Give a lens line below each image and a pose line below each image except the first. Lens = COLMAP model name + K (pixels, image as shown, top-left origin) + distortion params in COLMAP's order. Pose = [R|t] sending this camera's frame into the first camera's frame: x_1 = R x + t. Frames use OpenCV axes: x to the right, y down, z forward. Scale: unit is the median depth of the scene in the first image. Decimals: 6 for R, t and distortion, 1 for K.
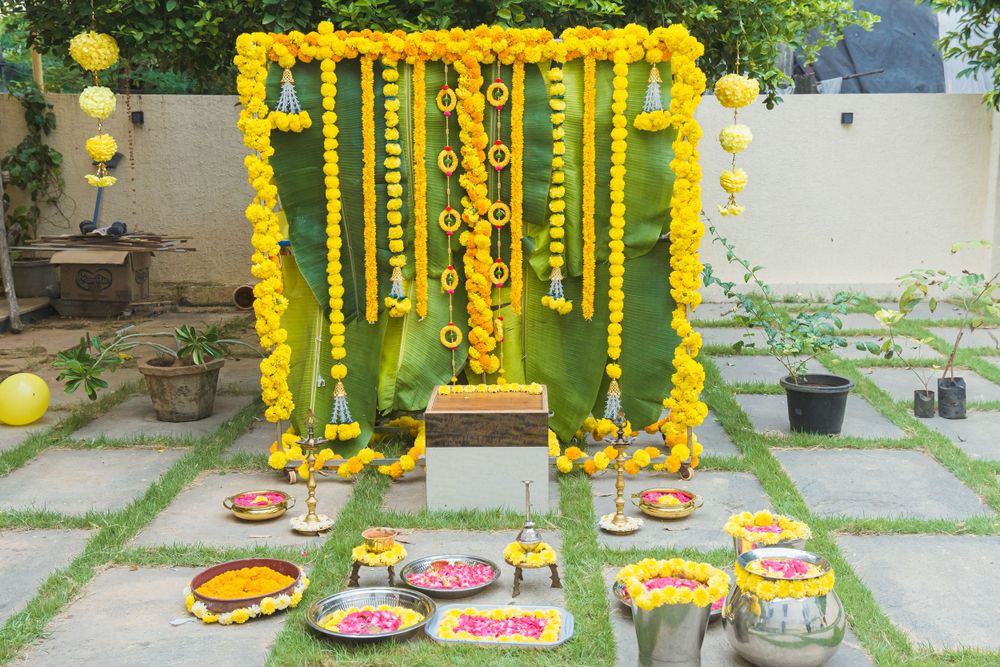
lens RADIAL K [[1142.4, 0, 510.4], [0, 1142.4, 328.8], [0, 0, 1]] dist [0.068542, 0.000000]
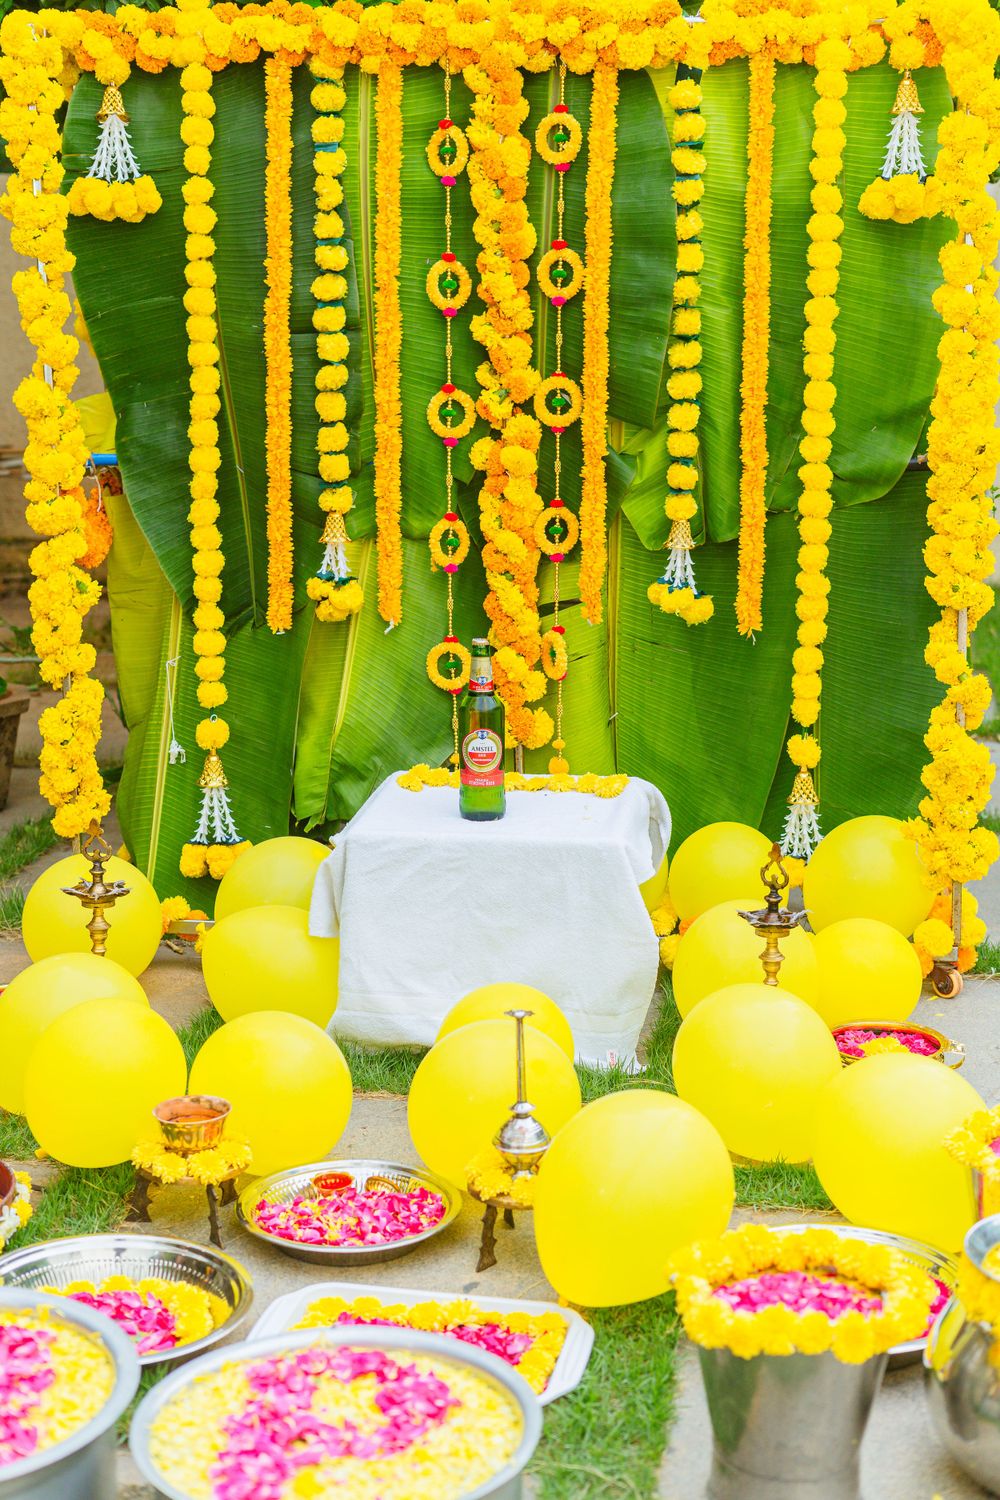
lens RADIAL K [[2146.5, 0, 494.8], [0, 2146.5, 758.0], [0, 0, 1]] dist [-0.060496, 0.000000]
pose [[0.992581, 0.033367, -0.116920, 0.071069], [-0.026401, 0.997811, 0.060625, -0.009697], [0.118687, -0.057088, 0.991289, 0.140920]]
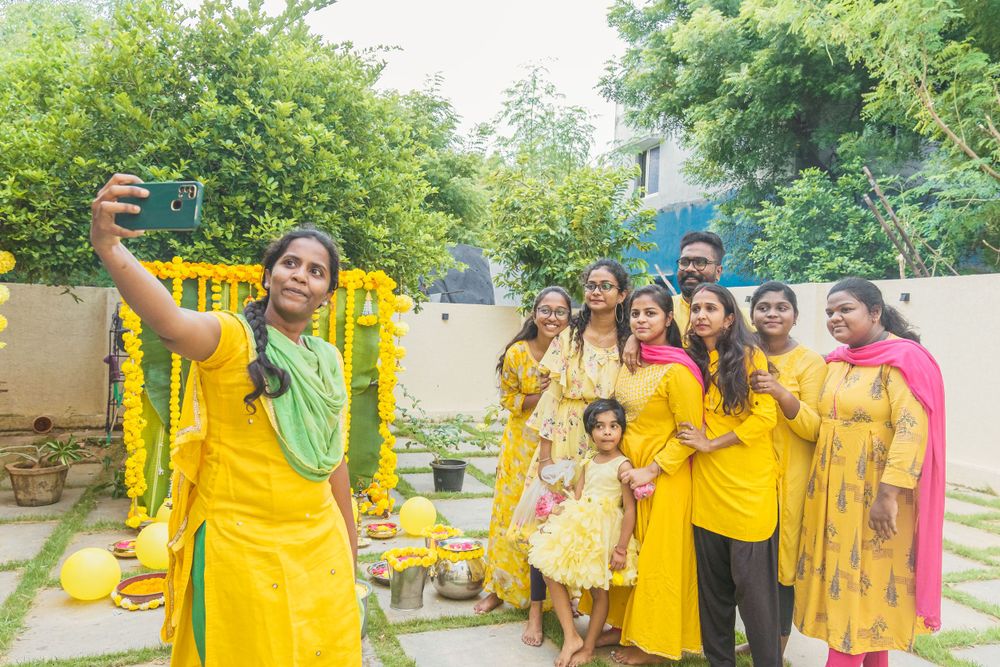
lens RADIAL K [[744.5, 0, 501.3], [0, 744.5, 331.6], [0, 0, 1]] dist [-0.015726, 0.016980]
pose [[0.929069, 0.030383, 0.368658, -0.115854], [0.025054, 0.989164, -0.144662, 0.014618], [-0.369058, 0.143638, 0.918240, -0.172512]]
